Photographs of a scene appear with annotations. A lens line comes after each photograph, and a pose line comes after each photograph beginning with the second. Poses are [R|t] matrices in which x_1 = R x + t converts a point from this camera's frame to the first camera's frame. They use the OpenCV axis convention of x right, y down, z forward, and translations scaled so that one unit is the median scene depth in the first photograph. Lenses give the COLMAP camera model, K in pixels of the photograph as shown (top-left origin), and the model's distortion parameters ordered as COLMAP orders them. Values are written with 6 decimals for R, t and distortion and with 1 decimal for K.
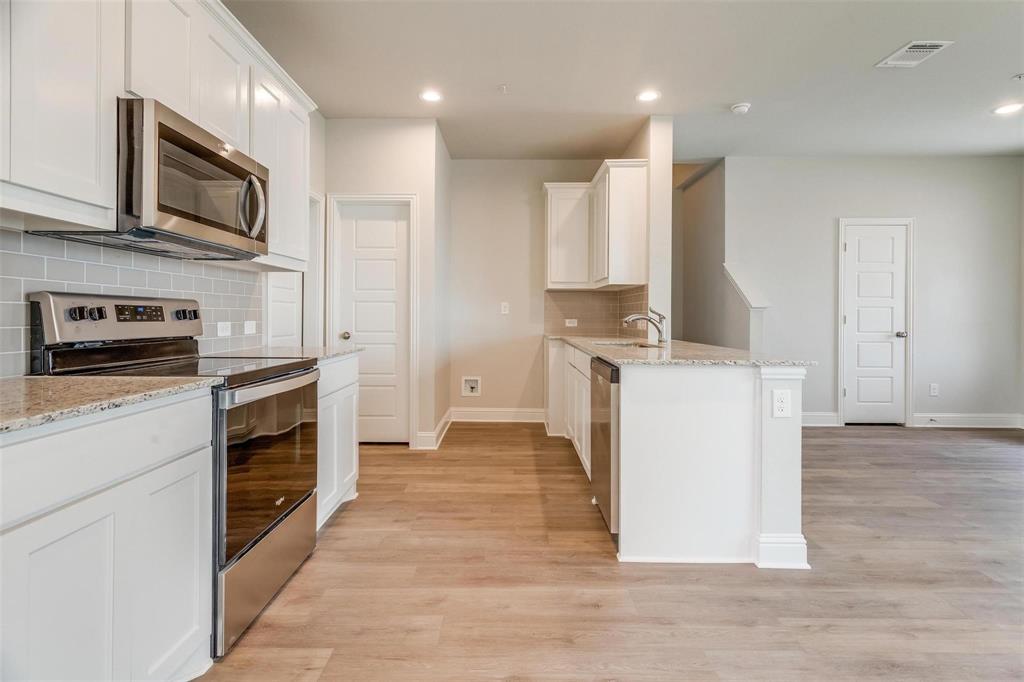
lens RADIAL K [[494.9, 0, 505.6], [0, 494.9, 314.1], [0, 0, 1]] dist [0.005329, 0.000758]
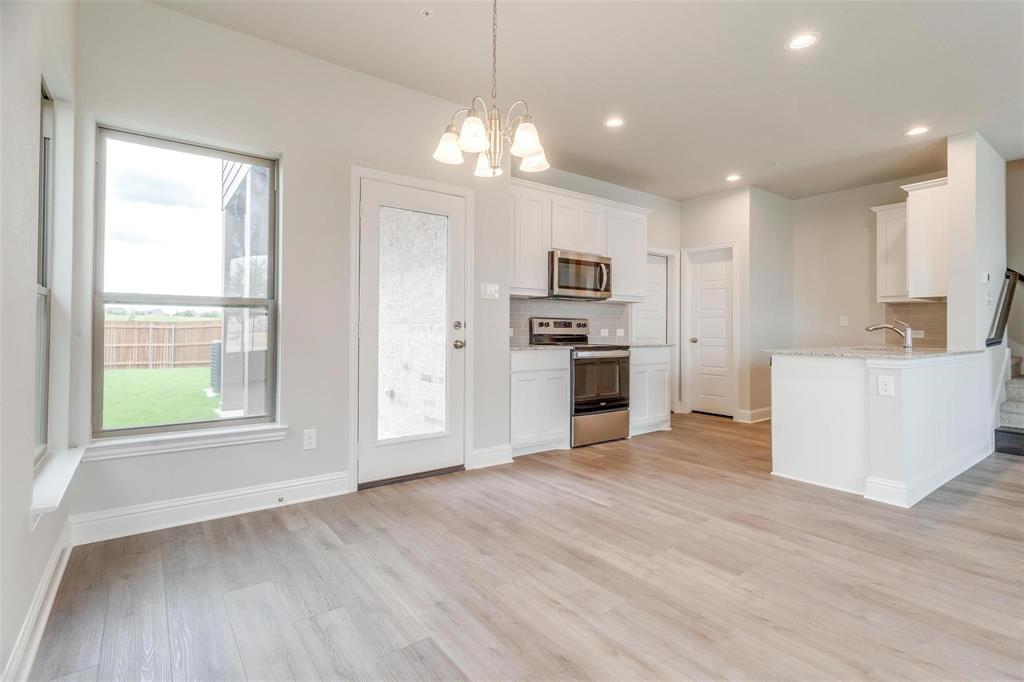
lens RADIAL K [[490.3, 0, 509.7], [0, 490.3, 322.4], [0, 0, 1]] dist [-0.001648, 0.000199]
pose [[0.602628, -0.010557, -0.797953, 0.698531], [-0.001861, 0.999891, -0.014634, 0.015560], [0.798020, 0.010304, 0.602542, -0.467296]]
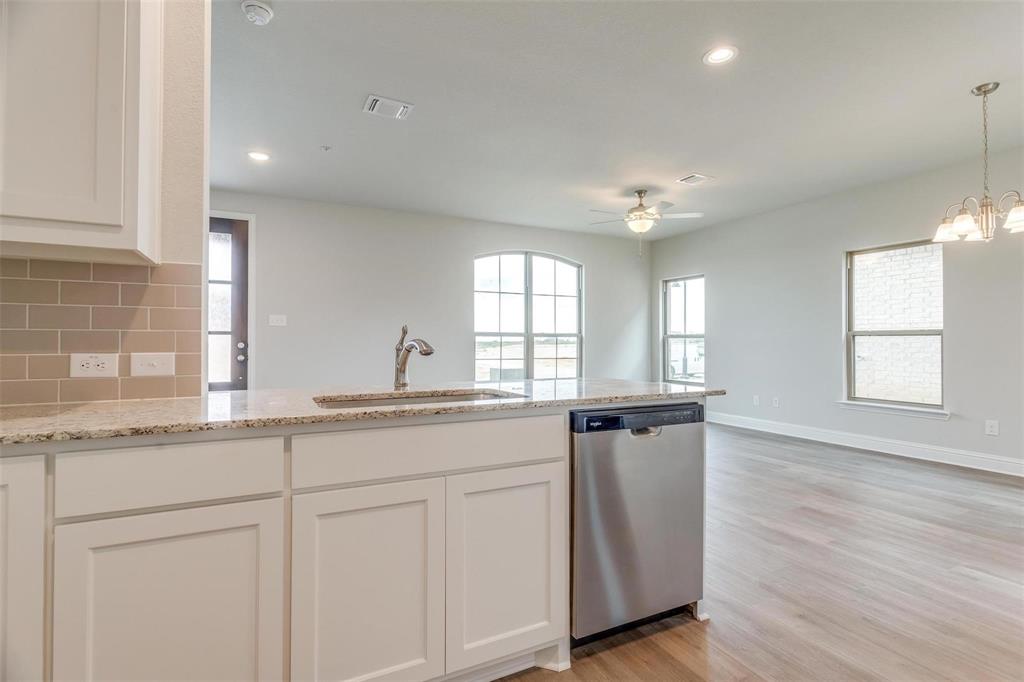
lens RADIAL K [[489.3, 0, 512.0], [0, 489.3, 337.6], [0, 0, 1]] dist [0.000112, 0.000635]
pose [[-0.458185, 0.004459, 0.888846, -0.274148], [-0.005495, 0.999954, -0.007849, 0.003324], [-0.888840, -0.008480, -0.458139, 1.191464]]
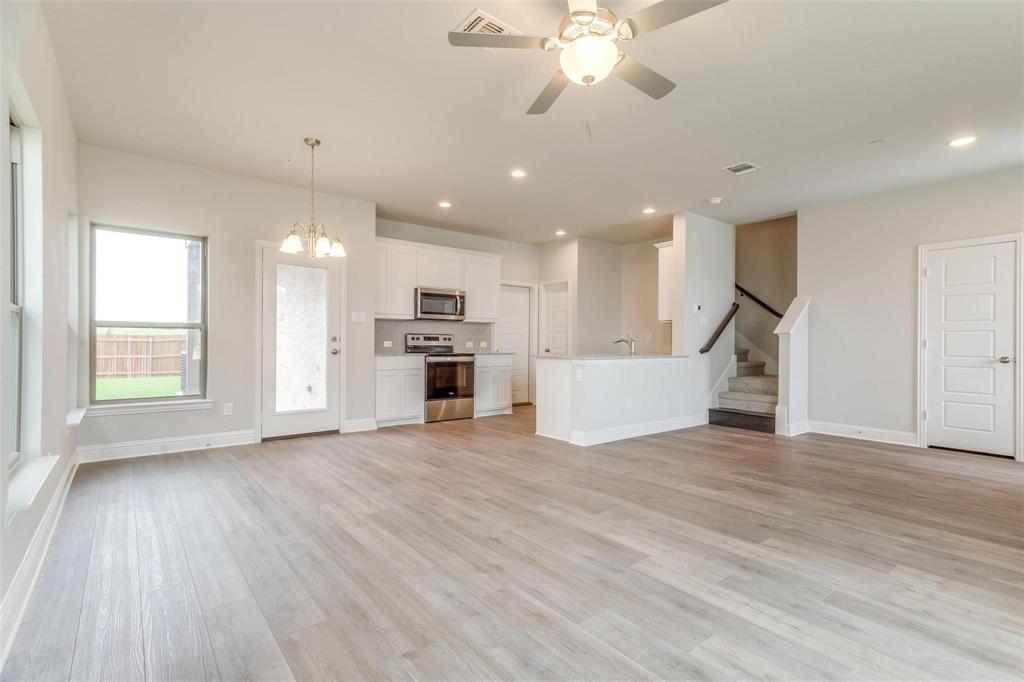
lens RADIAL K [[479.4, 0, 510.0], [0, 479.4, 341.0], [0, 0, 1]] dist [0.021551, 0.000811]
pose [[0.627066, -0.001769, -0.778964, 1.455461], [-0.001919, 0.999991, -0.003816, 0.017448], [0.778964, 0.003888, 0.627057, -0.467120]]
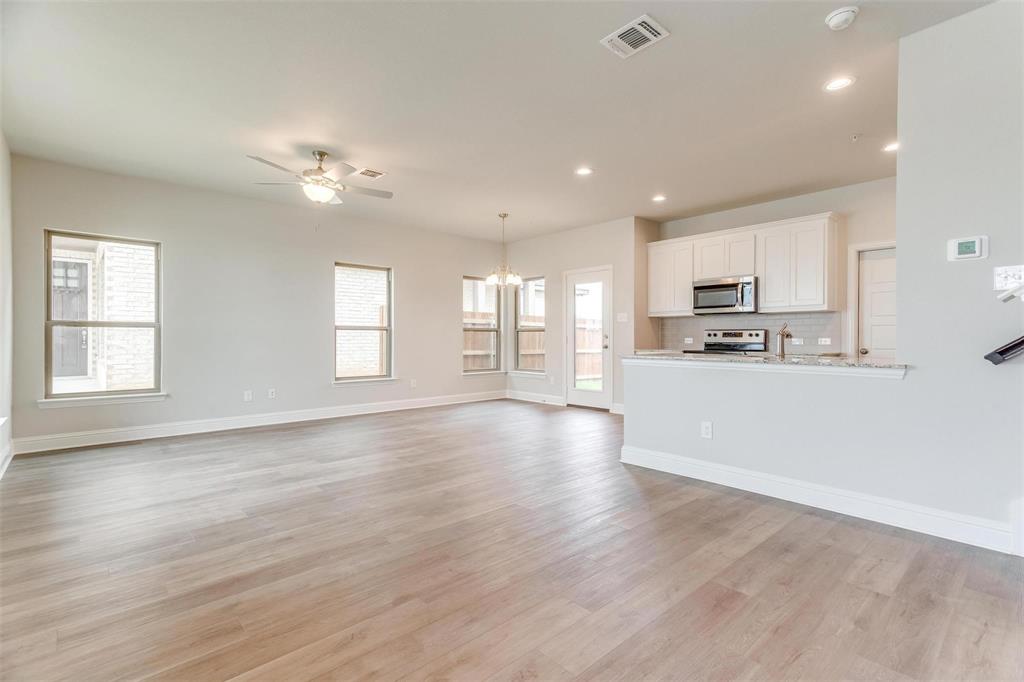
lens RADIAL K [[479.4, 0, 510.0], [0, 479.4, 341.0], [0, 0, 1]] dist [0.021551, 0.000811]
pose [[-0.735580, -0.000960, -0.677437, 1.497740], [-0.001847, 0.999998, 0.000588, 0.024702], [0.677436, 0.001684, -0.735580, 1.419817]]
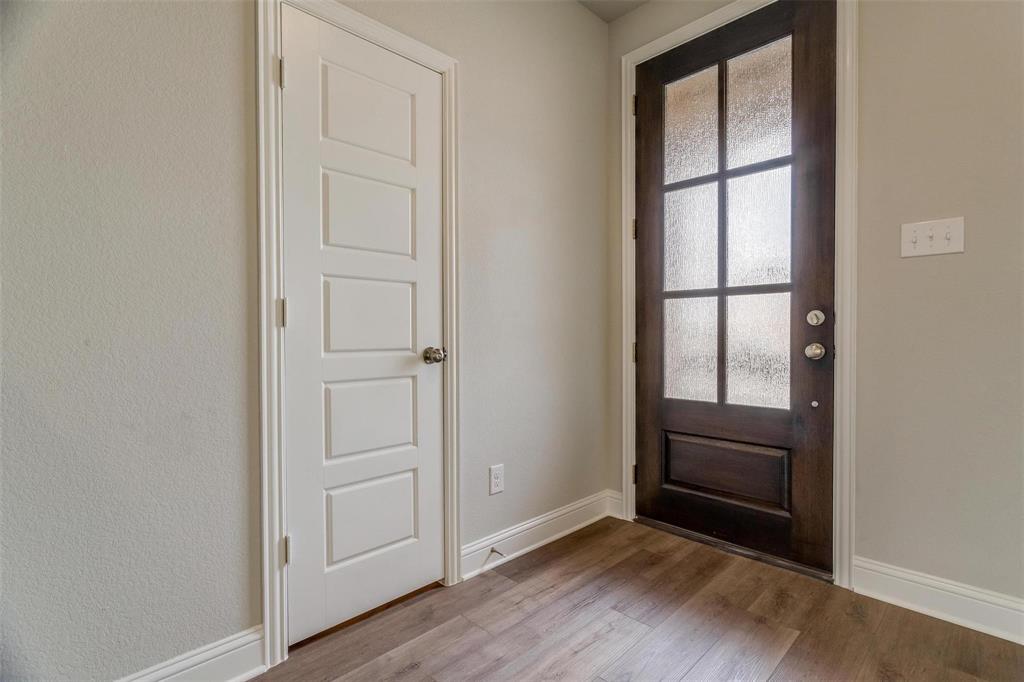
lens RADIAL K [[489.3, 0, 512.0], [0, 489.3, 337.6], [0, 0, 1]] dist [0.000112, 0.000635]
pose [[0.711761, -0.011742, 0.702324, 0.896588], [0.006692, 0.999928, 0.009936, 0.038122], [-0.702390, -0.002373, 0.711788, 1.075508]]
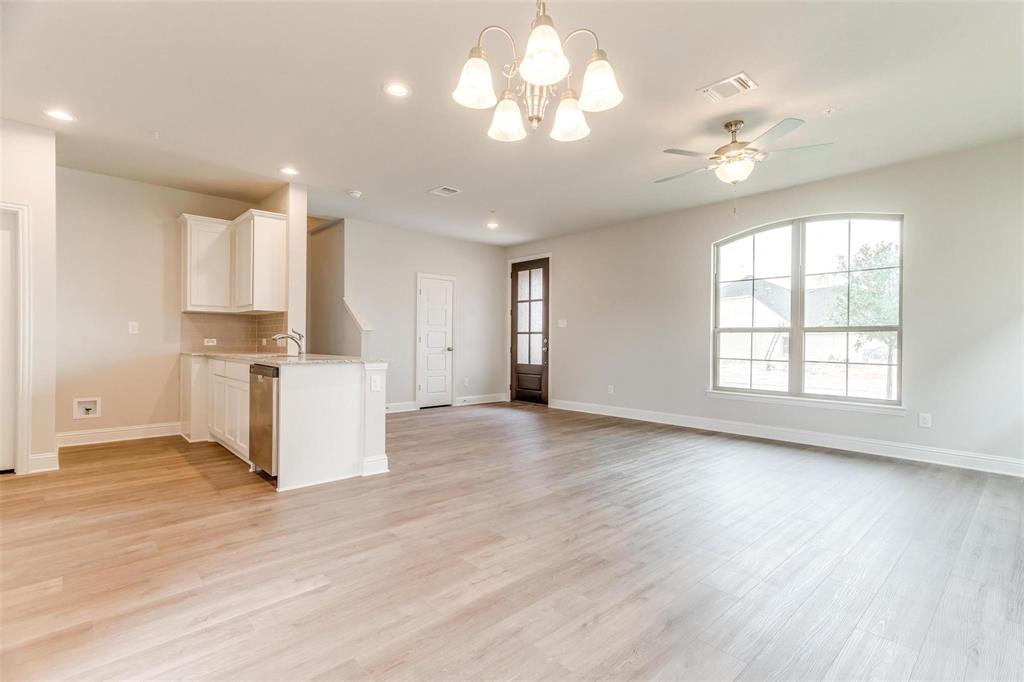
lens RADIAL K [[479.4, 0, 510.0], [0, 479.4, 341.0], [0, 0, 1]] dist [0.021551, 0.000811]
pose [[0.729862, 0.001005, 0.683594, -0.191070], [-0.005945, 0.999970, 0.004877, 0.010319], [-0.683569, -0.007624, 0.729846, -0.413018]]
